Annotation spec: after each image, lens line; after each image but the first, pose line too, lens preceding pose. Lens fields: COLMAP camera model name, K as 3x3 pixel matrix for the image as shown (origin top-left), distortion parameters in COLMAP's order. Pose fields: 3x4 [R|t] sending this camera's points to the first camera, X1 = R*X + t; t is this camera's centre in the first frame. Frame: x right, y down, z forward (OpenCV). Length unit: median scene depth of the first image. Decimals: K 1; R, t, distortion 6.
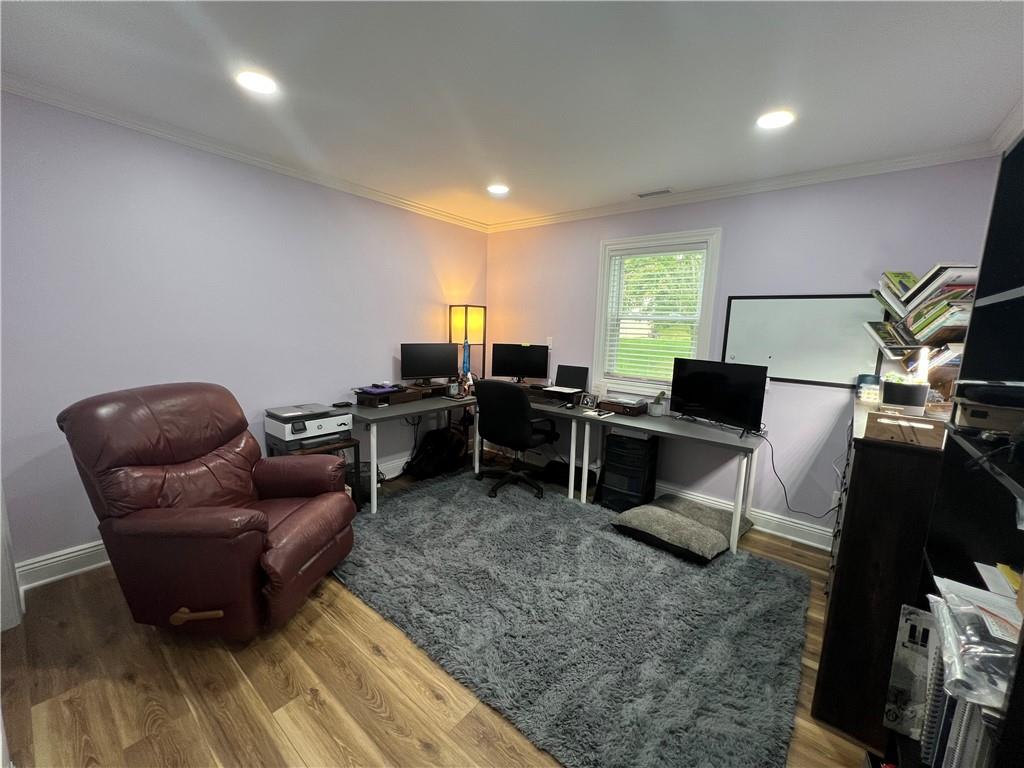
lens RADIAL K [[408.3, 0, 512.0], [0, 408.3, 384.0], [0, 0, 1]] dist [-0.002321, -0.000216]
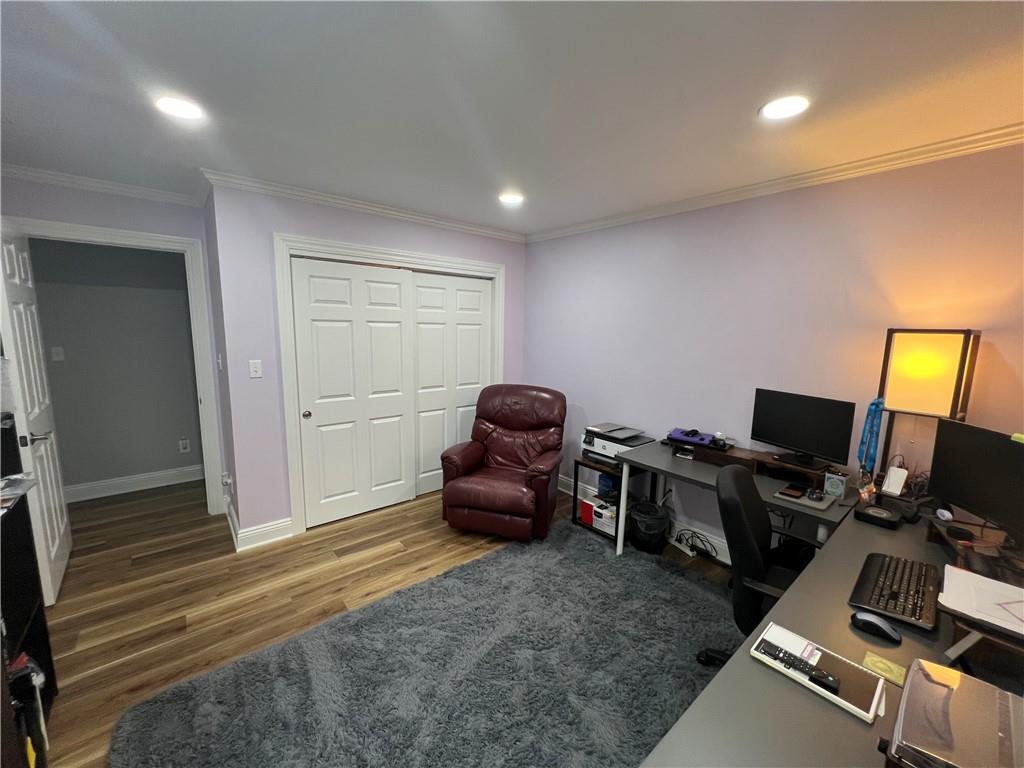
lens RADIAL K [[408.3, 0, 512.0], [0, 408.3, 384.0], [0, 0, 1]] dist [-0.002321, -0.000216]
pose [[-0.174977, 0.092134, -0.980252, 0.865225], [-0.174242, 0.976999, 0.122931, -0.208365], [0.969032, 0.192311, -0.154898, 1.219401]]
